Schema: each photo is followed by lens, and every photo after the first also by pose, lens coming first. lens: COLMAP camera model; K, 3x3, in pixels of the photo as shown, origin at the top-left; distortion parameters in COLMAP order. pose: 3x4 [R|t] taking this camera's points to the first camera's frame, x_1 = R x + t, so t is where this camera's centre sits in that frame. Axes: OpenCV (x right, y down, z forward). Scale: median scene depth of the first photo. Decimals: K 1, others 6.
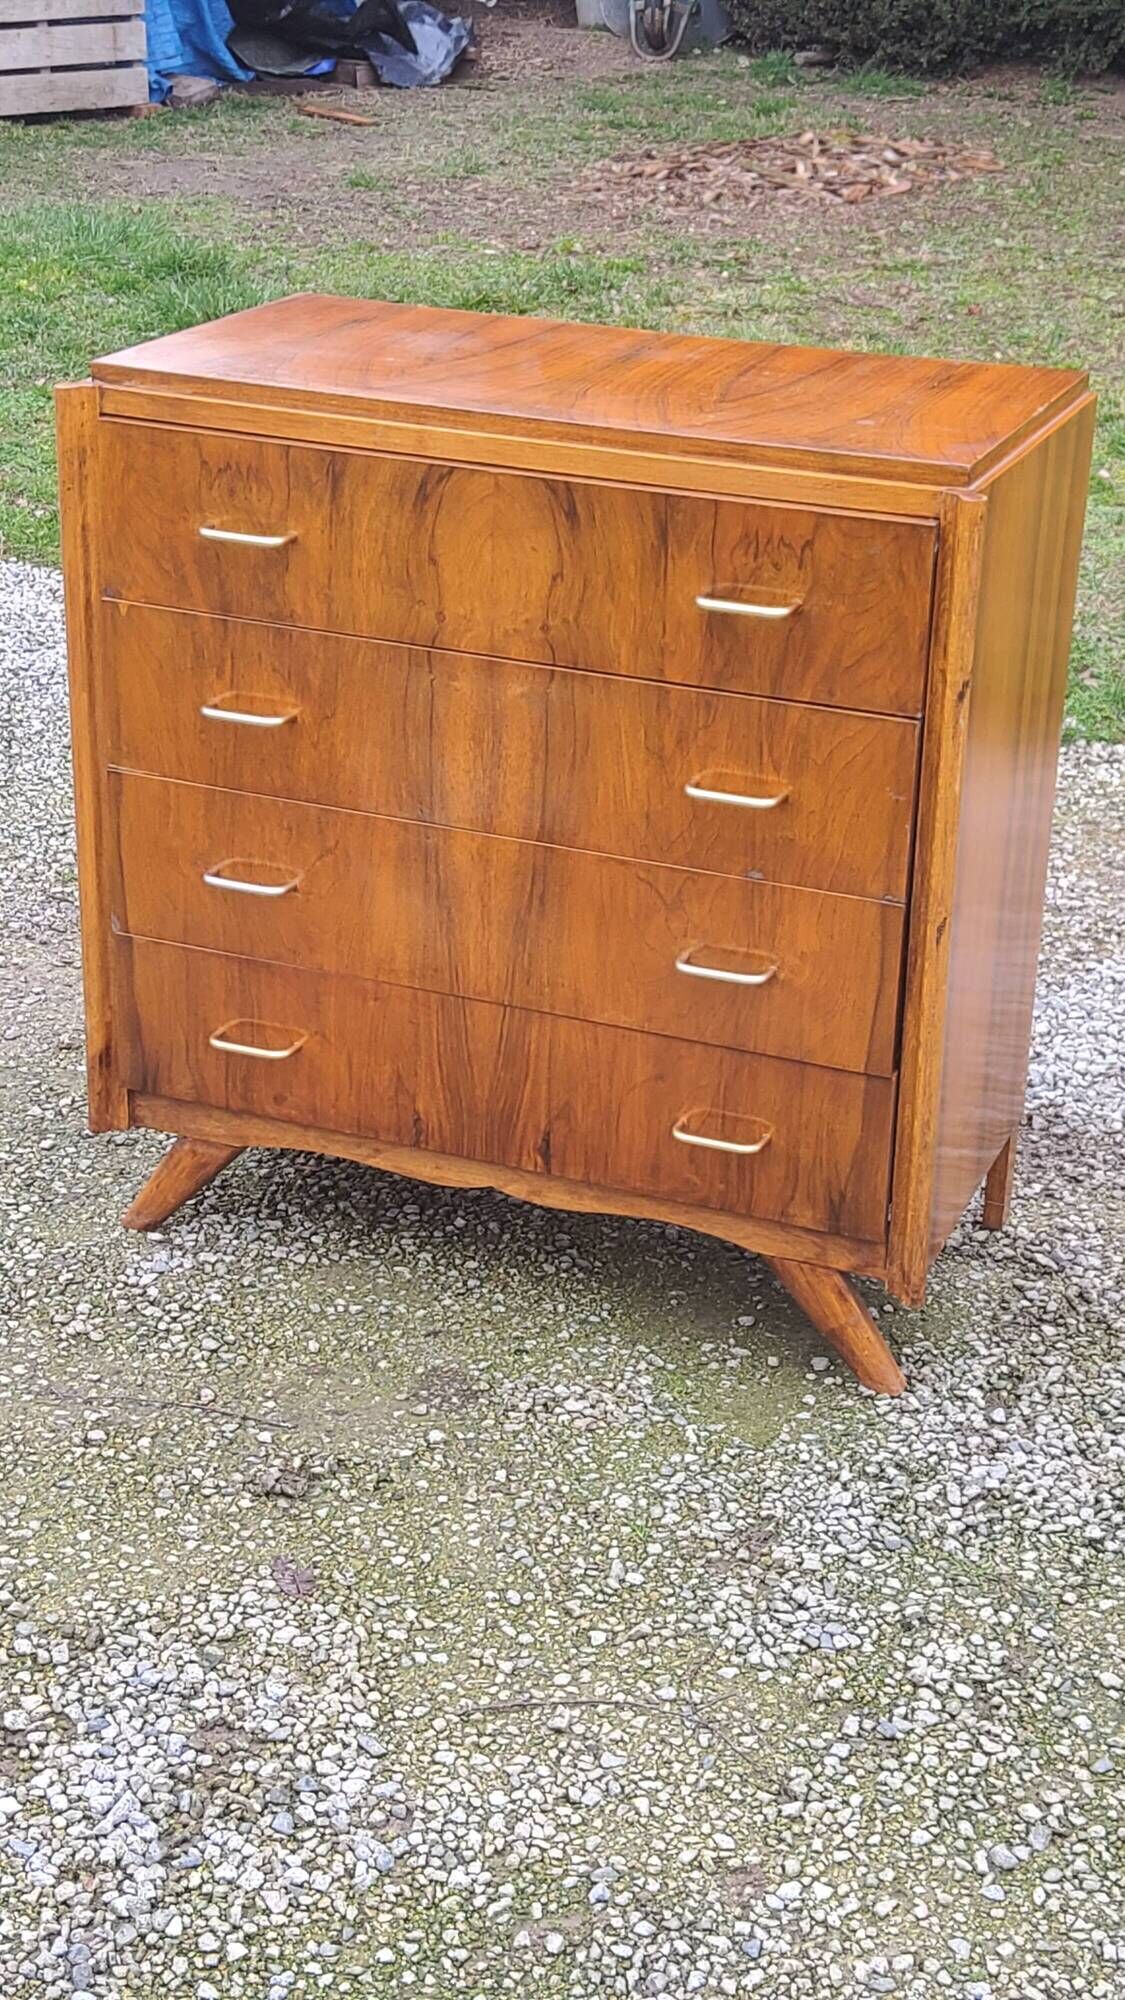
lens RADIAL K [[2994.9, 0, 606.1], [0, 2994.9, 987.2], [0, 0, 1]] dist [0.101570, 0.000000]
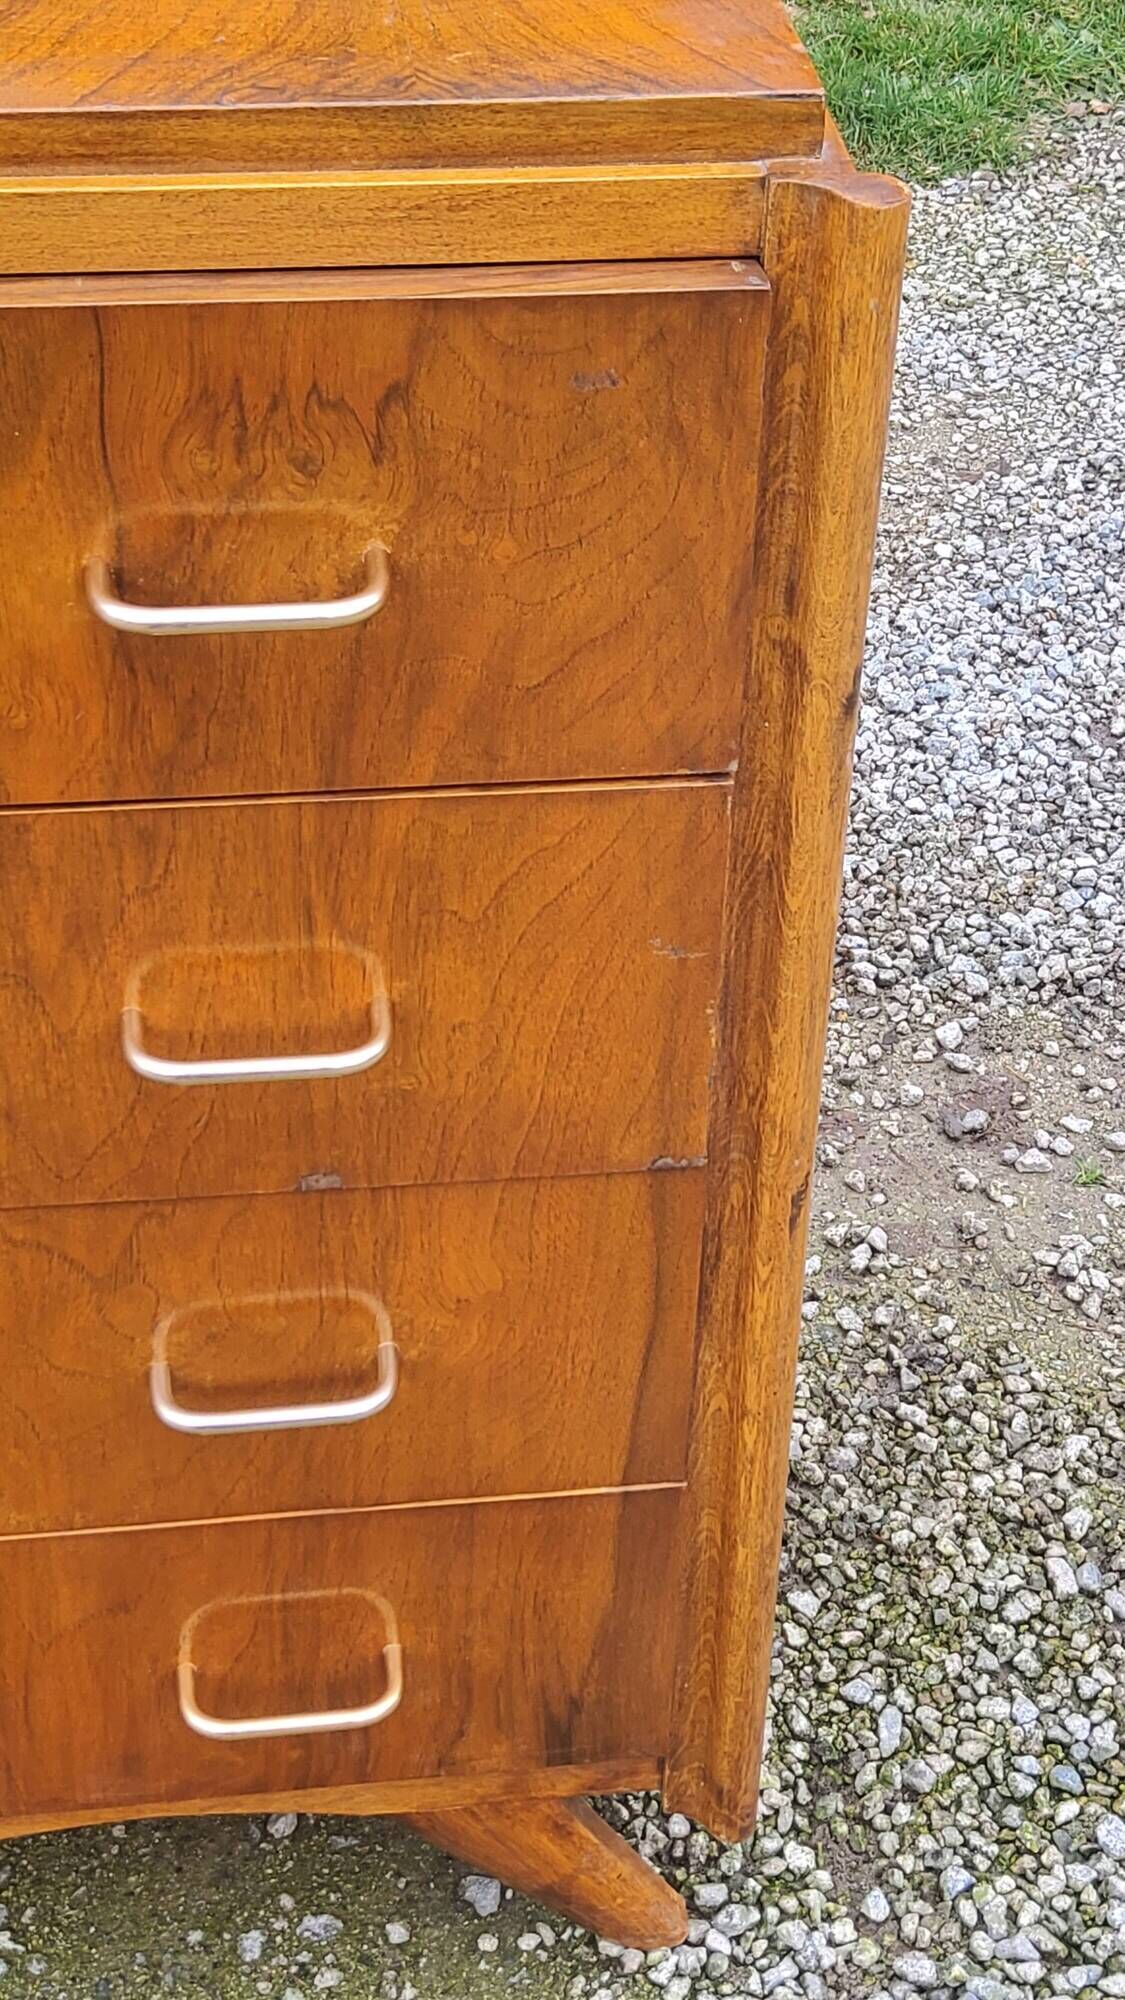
lens RADIAL K [[2994.9, 0, 580.3], [0, 2994.9, 982.0], [0, 0, 1]] dist [0.101570, 0.000000]
pose [[0.876826, -0.299973, 0.375756, -0.059415], [0.187817, 0.933109, 0.306646, -0.172001], [-0.442607, -0.198301, 0.874515, 0.623813]]
